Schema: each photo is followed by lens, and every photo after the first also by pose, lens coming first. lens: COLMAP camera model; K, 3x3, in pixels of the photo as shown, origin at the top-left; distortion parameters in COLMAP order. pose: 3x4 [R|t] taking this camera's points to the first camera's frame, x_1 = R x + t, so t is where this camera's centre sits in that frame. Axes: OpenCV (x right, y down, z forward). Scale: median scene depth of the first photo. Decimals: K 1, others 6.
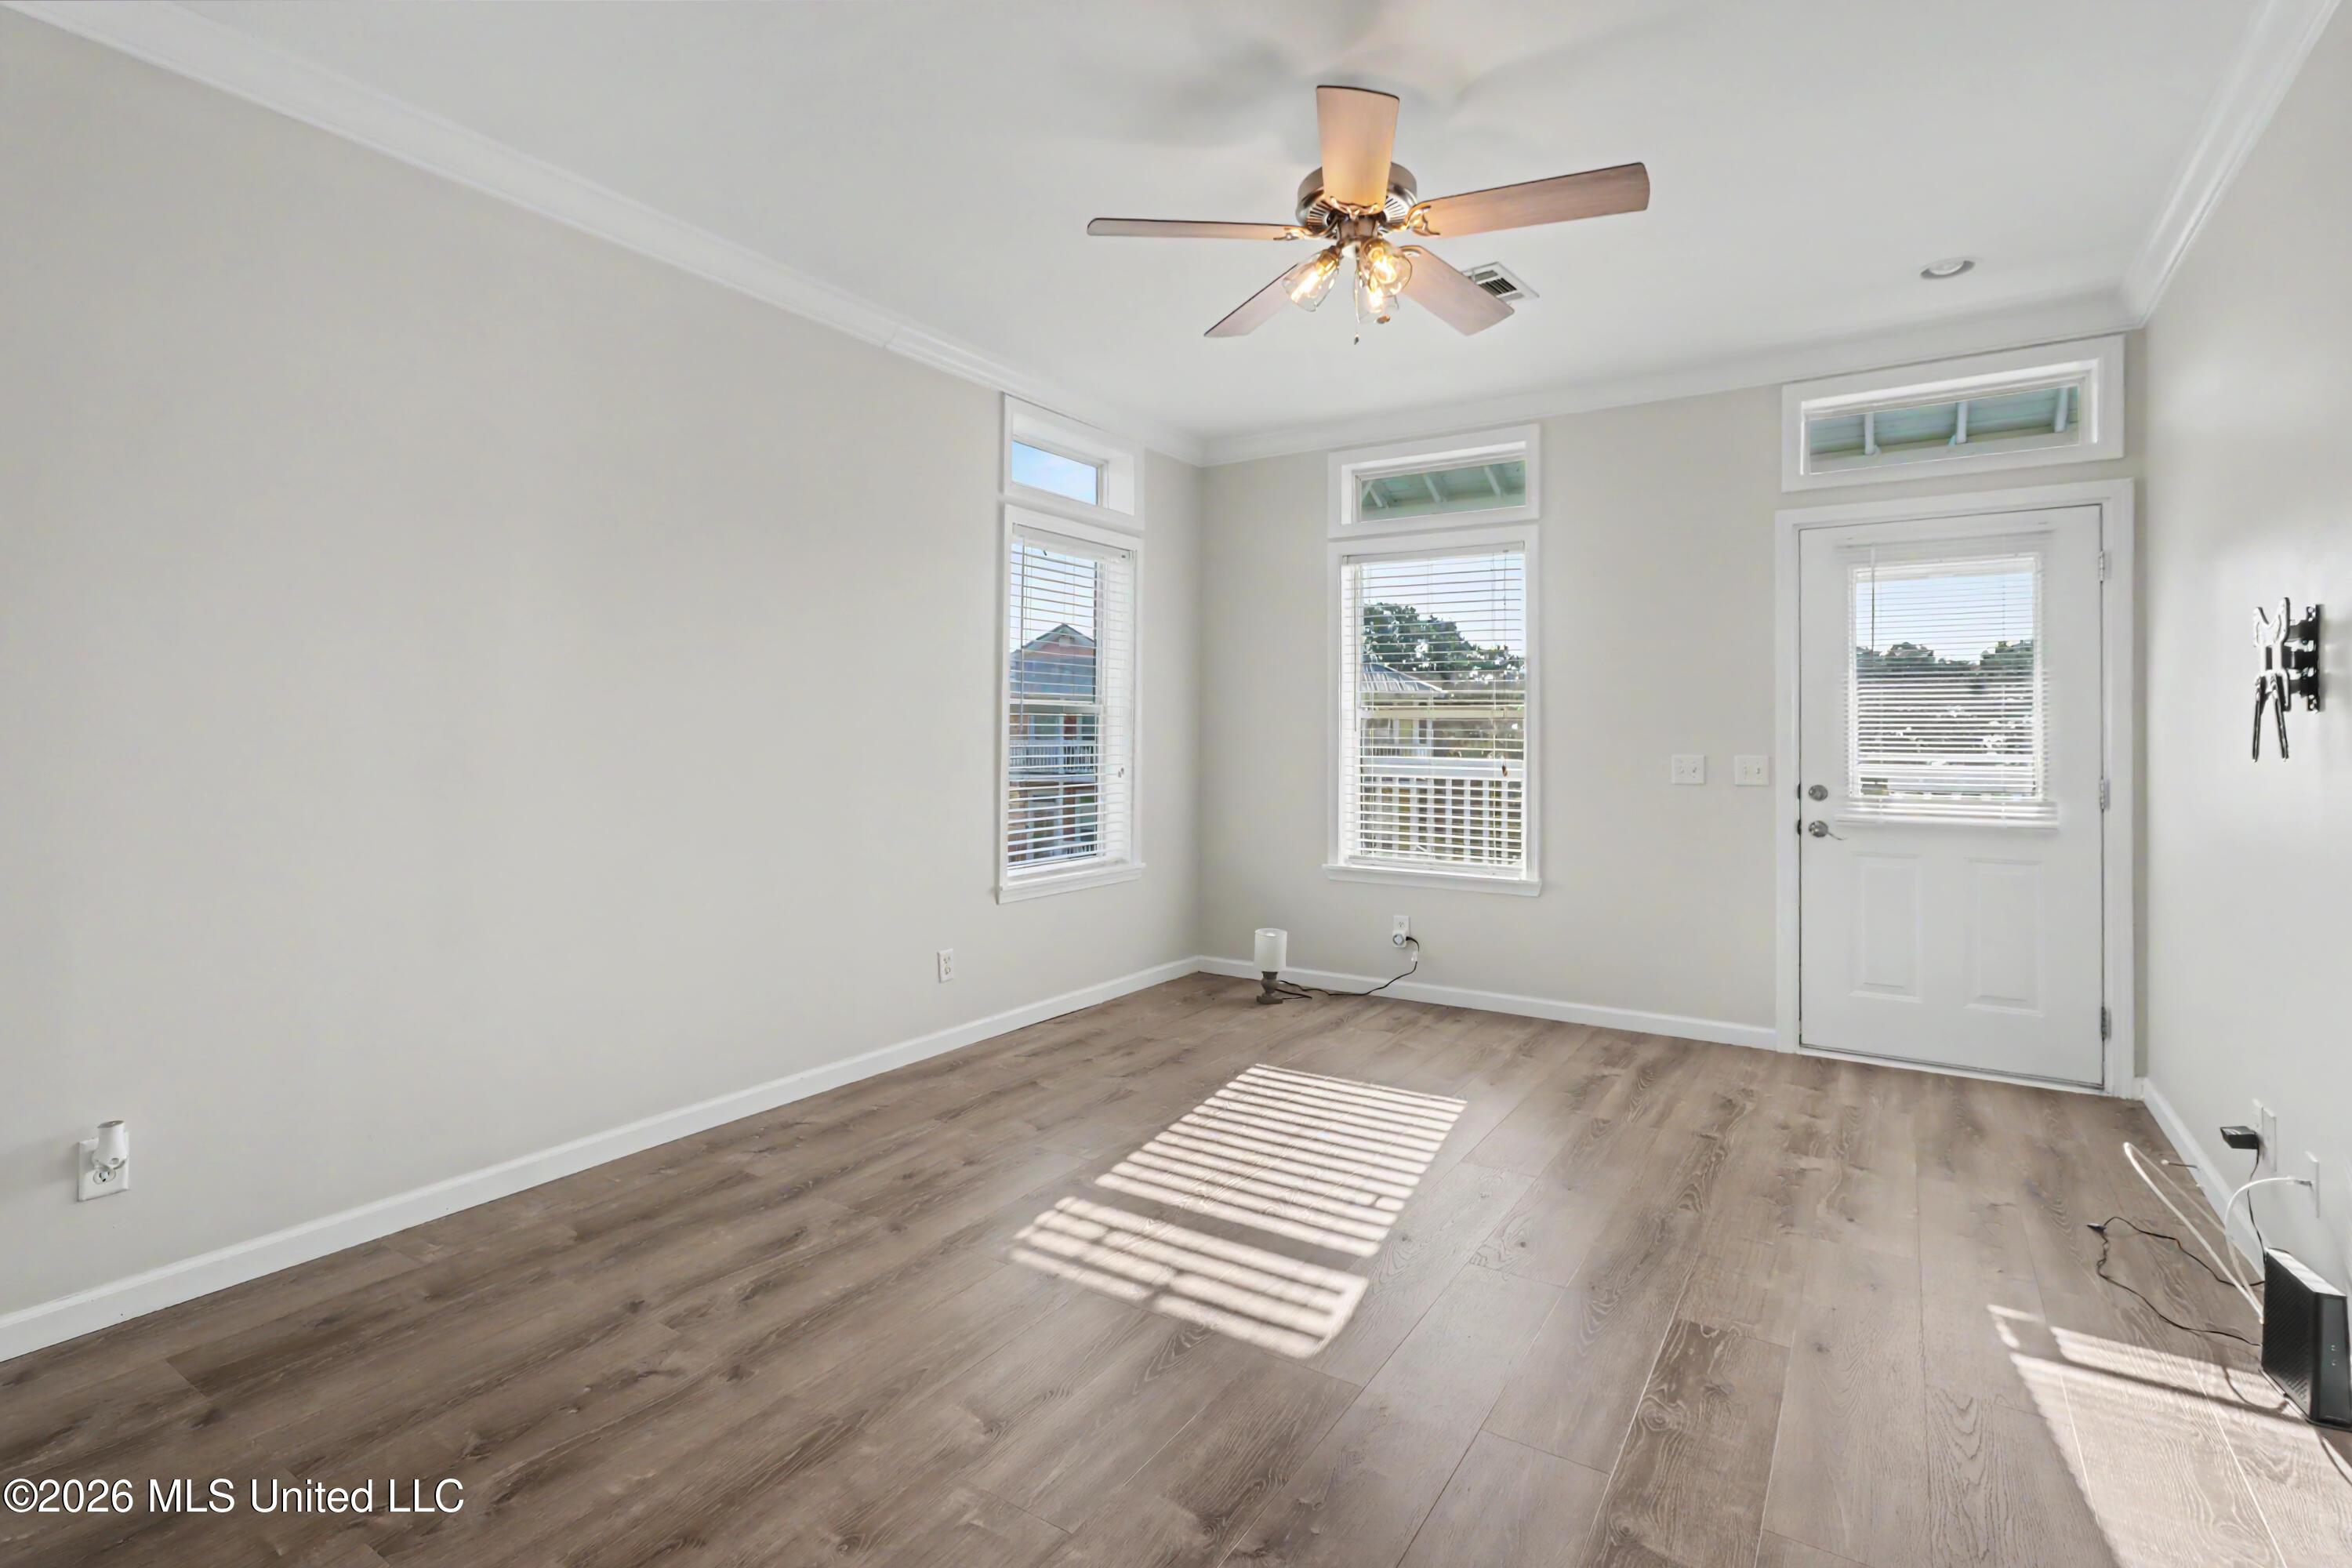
lens RADIAL K [[1163.2, 0, 1166.7], [0, 1163.2, 711.7], [0, 0, 1]] dist [0.000235, 0.000610]
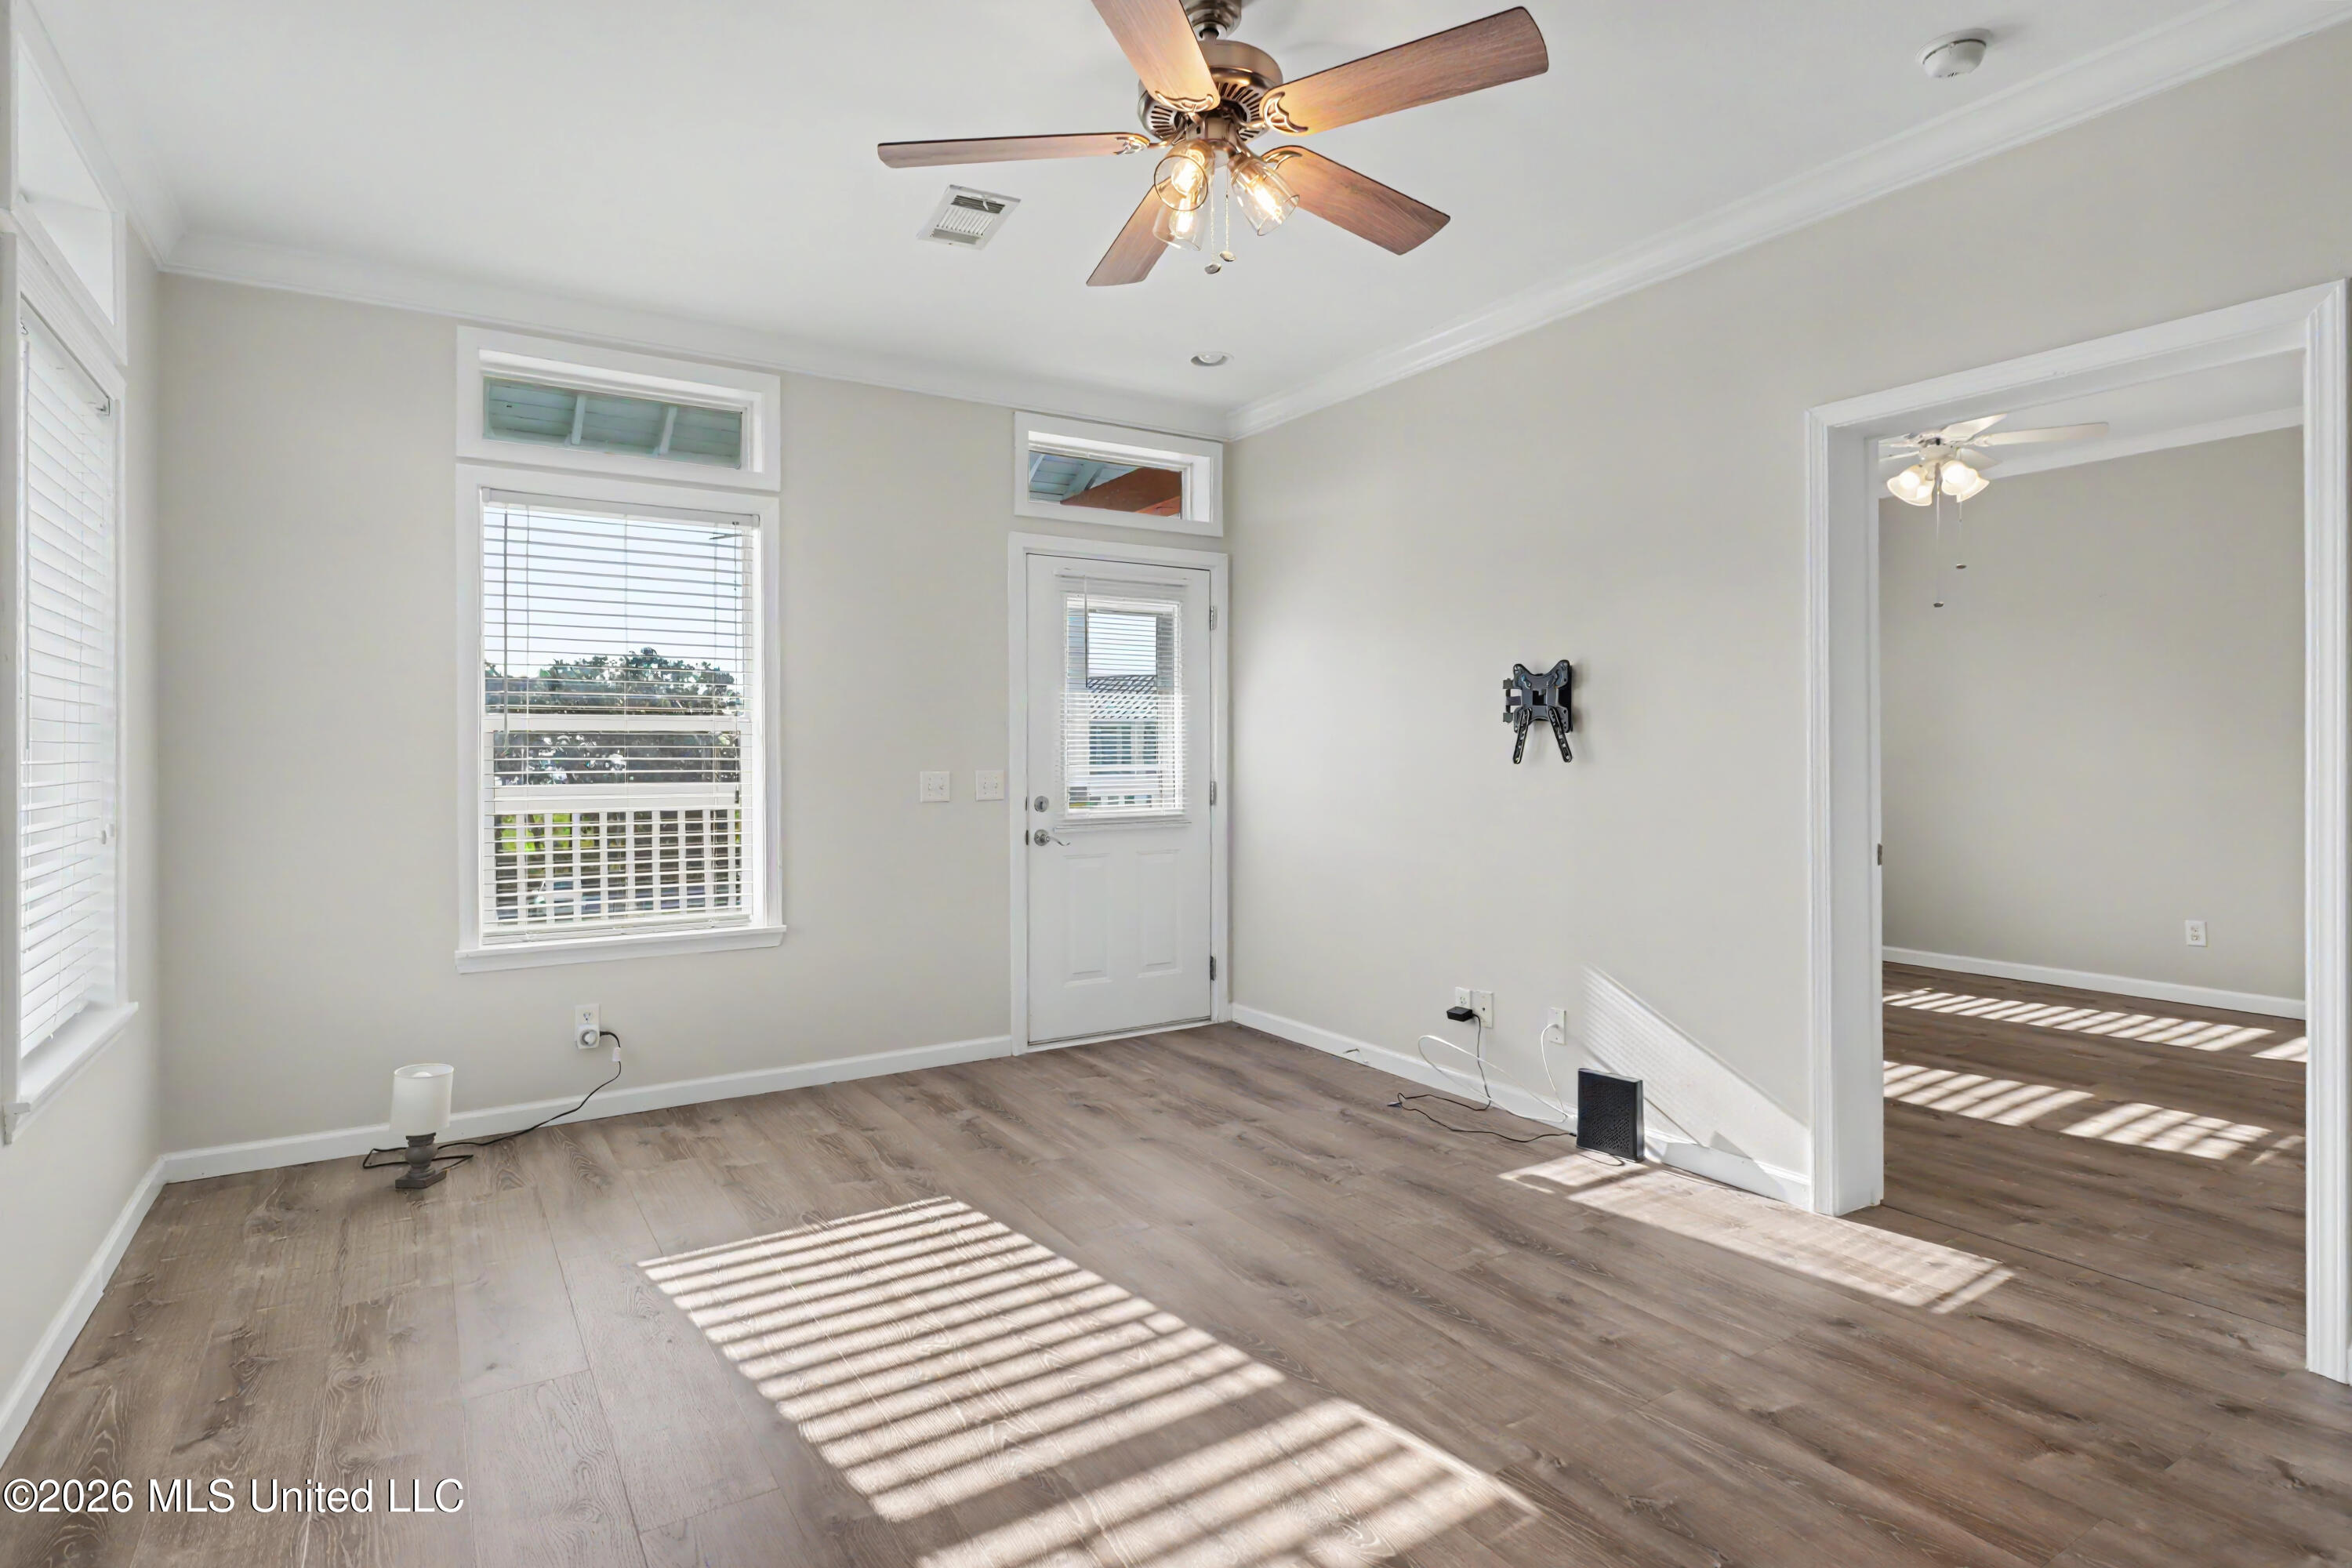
lens RADIAL K [[1167.9, 0, 1173.9], [0, 1167.9, 763.3], [0, 0, 1]] dist [-0.004069, -0.000076]
pose [[0.421726, -0.012034, 0.906643, -0.353739], [-0.006018, 0.999853, 0.016071, 0.014505], [-0.906703, -0.012234, 0.421592, 0.434048]]
